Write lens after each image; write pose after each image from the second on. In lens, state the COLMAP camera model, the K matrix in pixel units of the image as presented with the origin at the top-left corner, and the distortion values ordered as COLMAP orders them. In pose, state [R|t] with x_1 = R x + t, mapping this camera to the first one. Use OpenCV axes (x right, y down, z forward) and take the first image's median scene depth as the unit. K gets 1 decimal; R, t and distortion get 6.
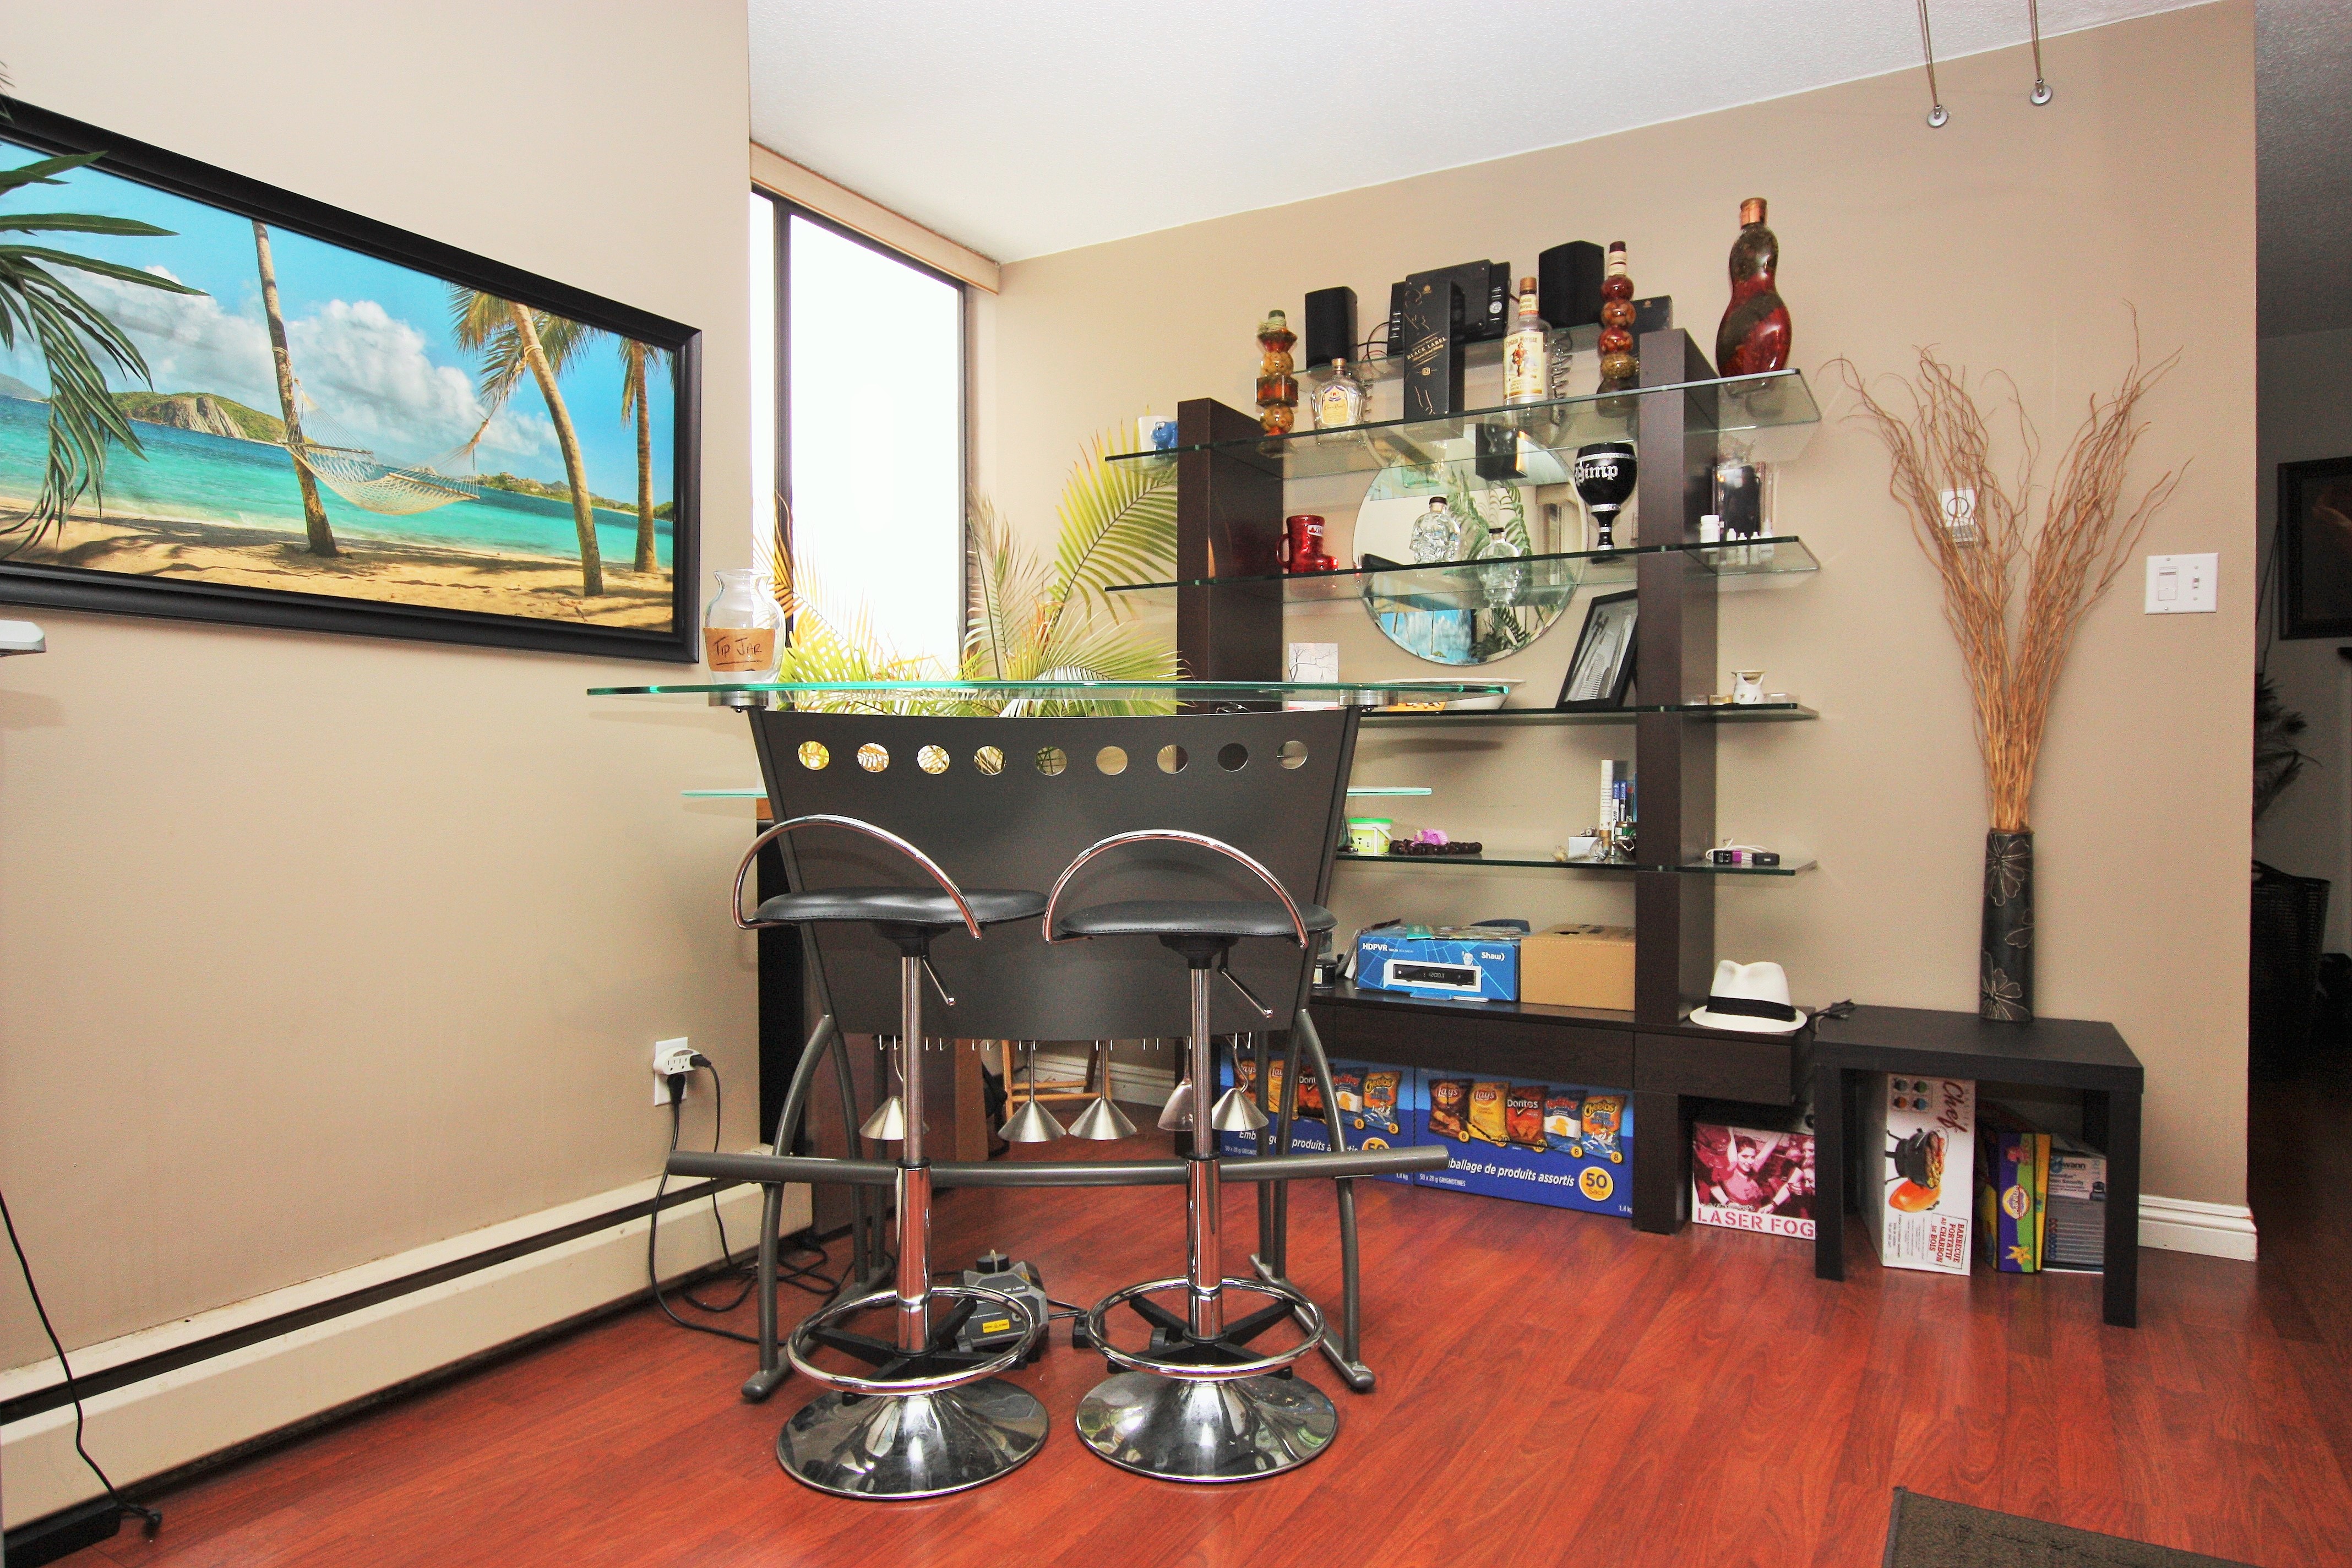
lens RADIAL K [[1415.2, 0, 1175.3], [0, 1415.2, 794.3], [0, 0, 1]] dist [-0.009118, -0.003435]
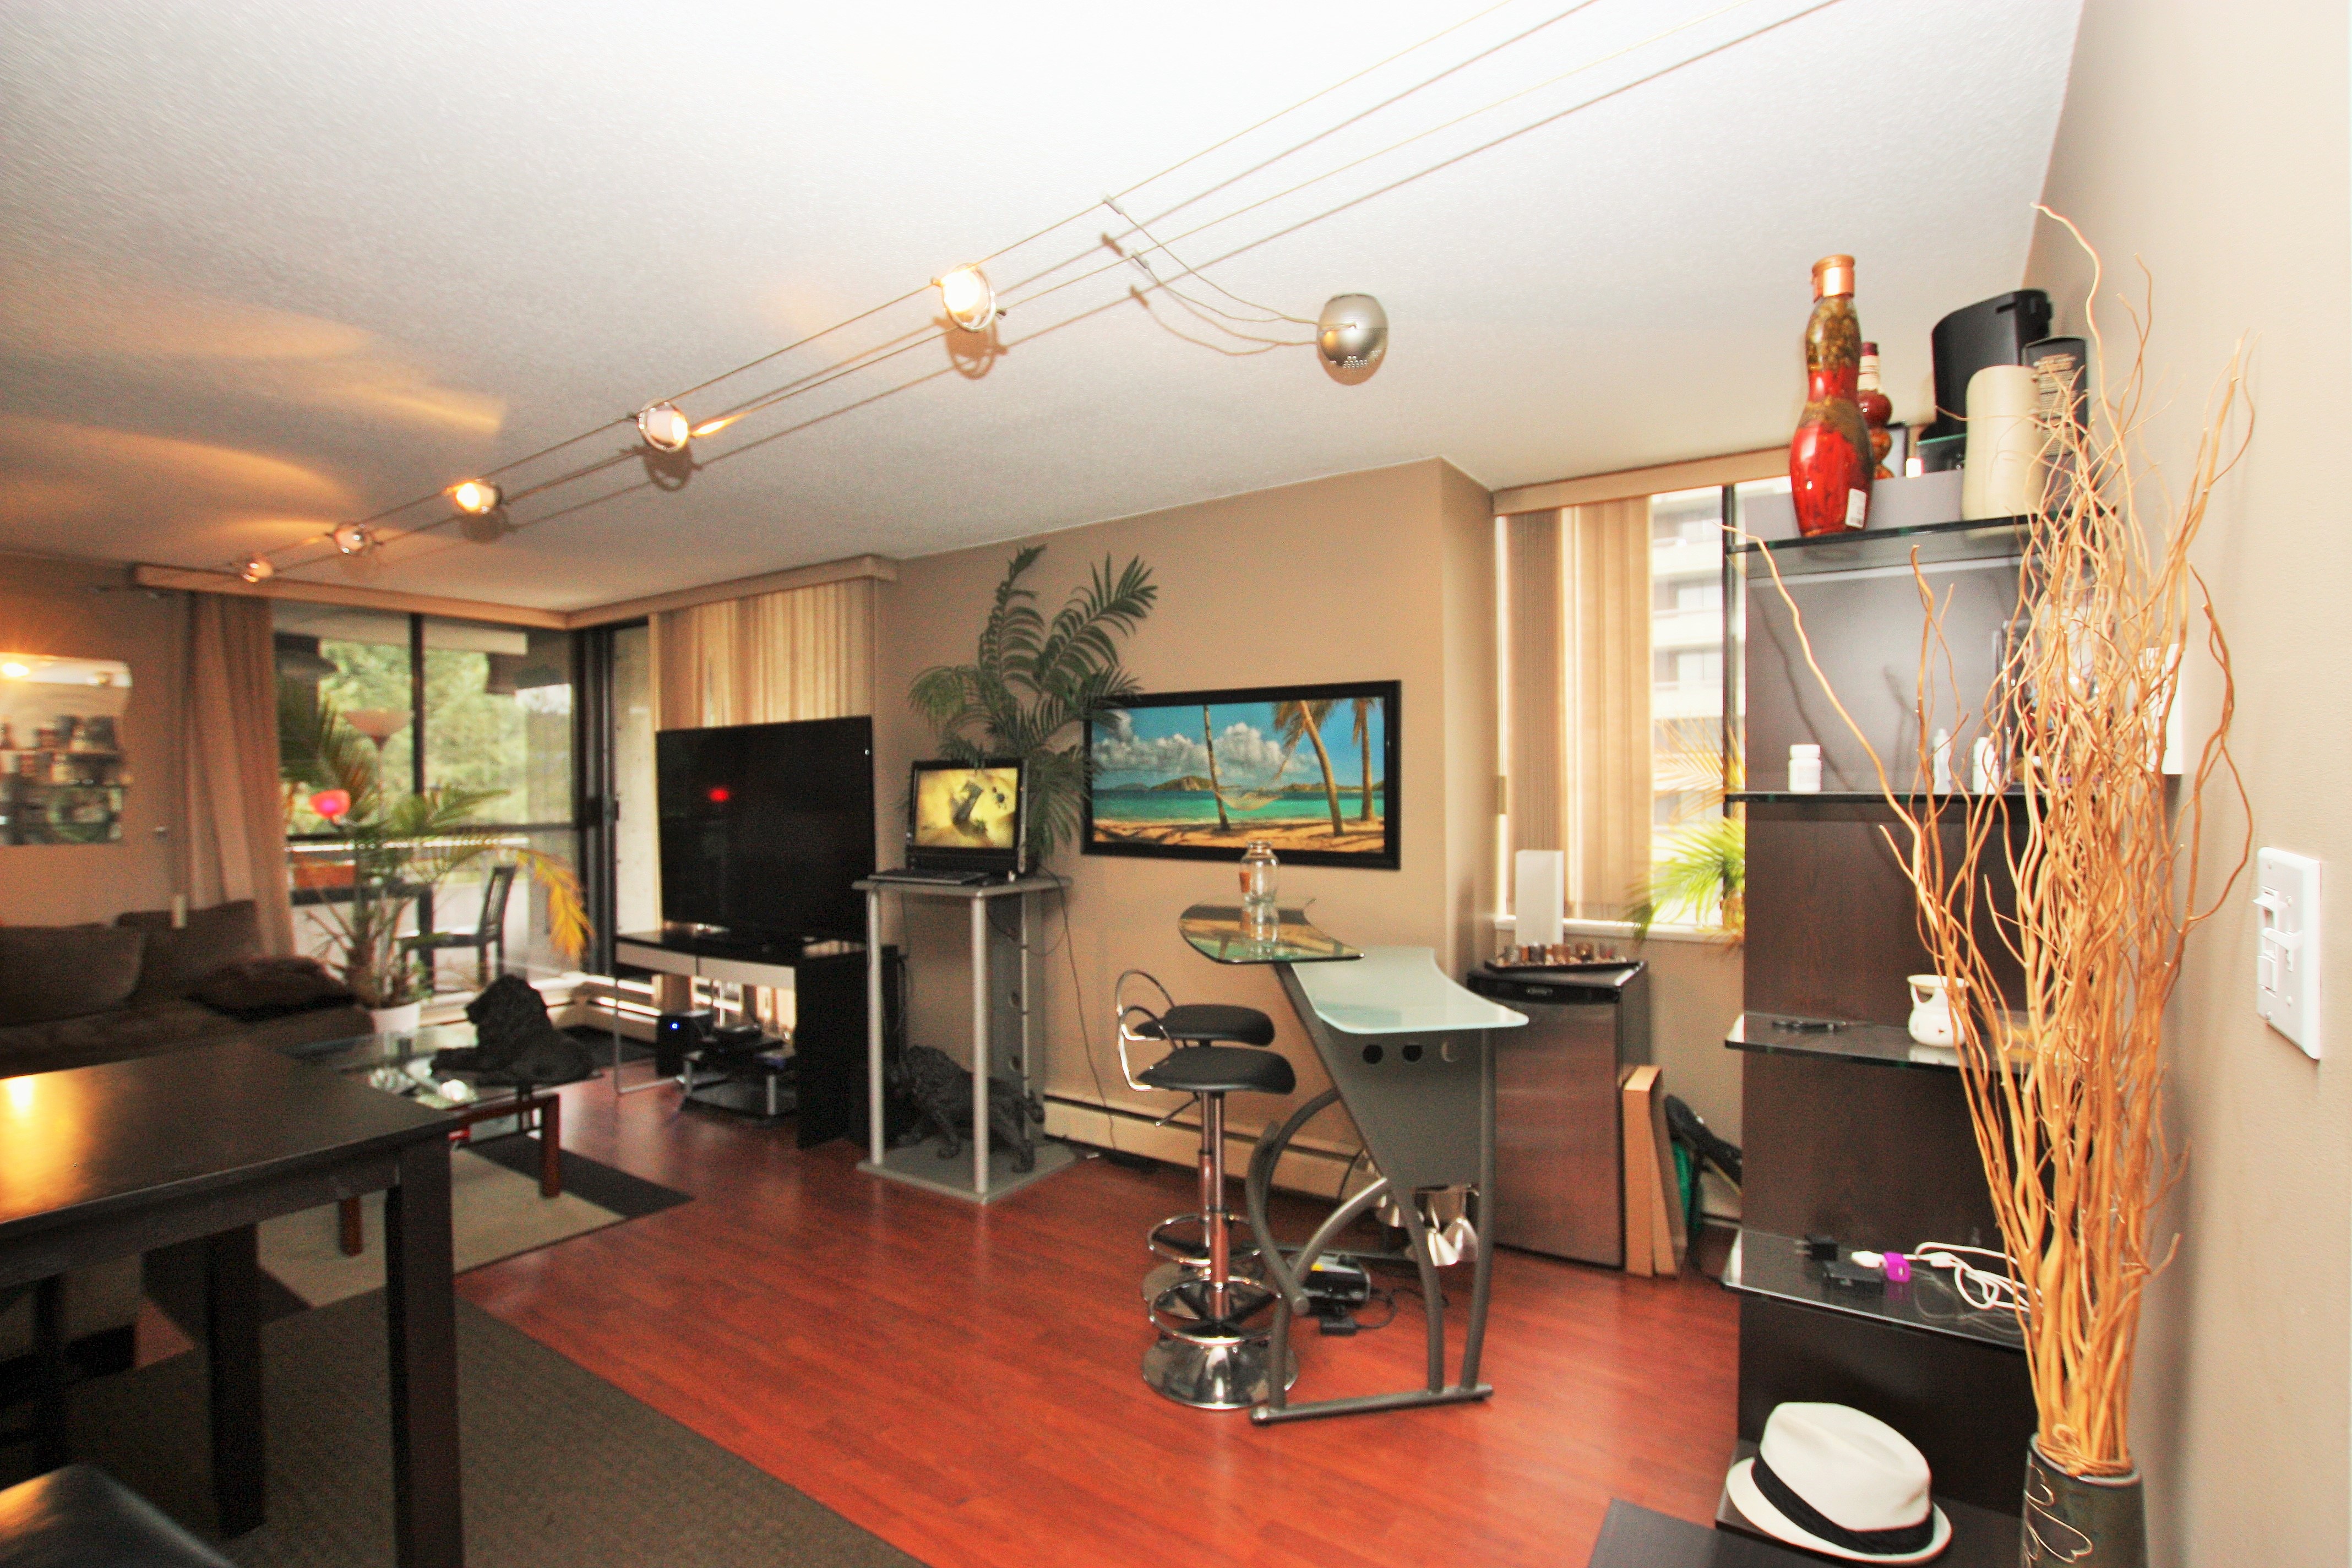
lens RADIAL K [[1096.2, 0, 1183.2], [0, 1096.2, 793.1], [0, 0, 1]] dist [-0.032439, 0.006602]
pose [[-0.063351, 0.008034, -0.997959, 0.920264], [-0.009180, 0.999921, 0.008633, -0.175127], [0.997949, 0.009708, -0.063272, 0.728204]]
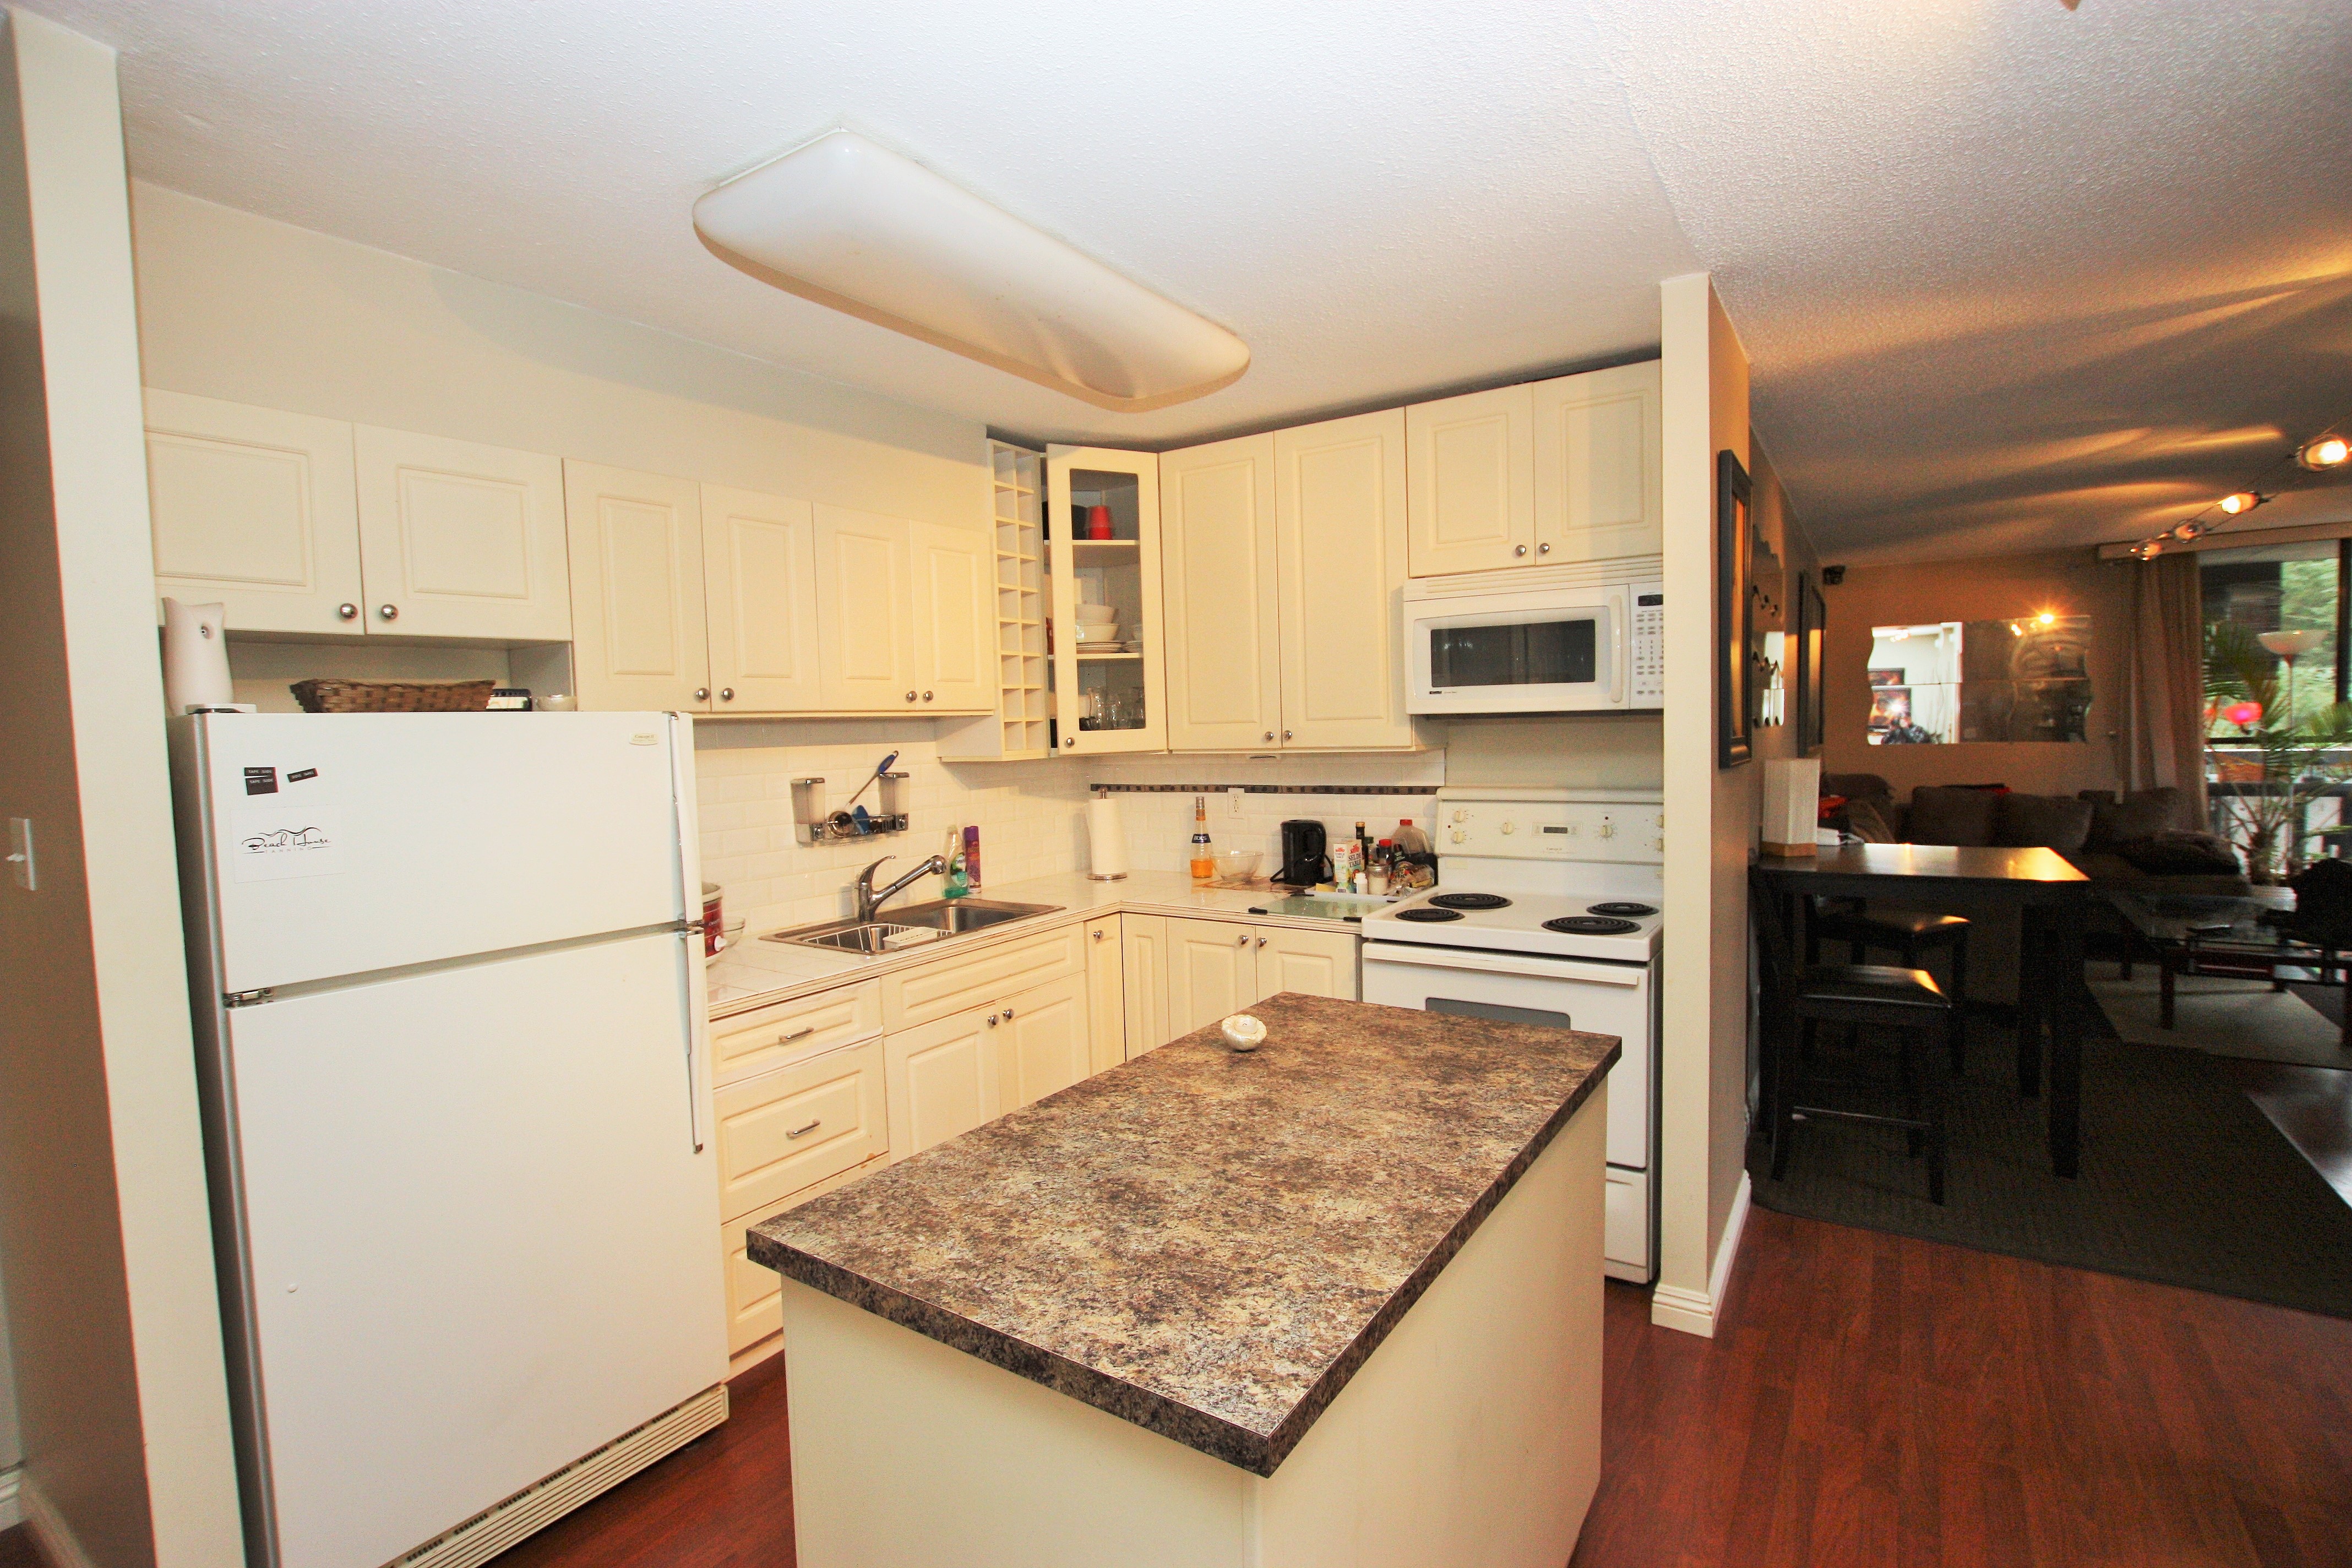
lens RADIAL K [[1096.2, 0, 1181.5], [0, 1096.2, 798.4], [0, 0, 1]] dist [-0.032439, 0.006602]
pose [[-0.998519, 0.029951, 0.045420, 1.276084], [0.033688, 0.995907, 0.083876, -0.211092], [-0.042722, 0.085282, -0.995441, 1.455993]]
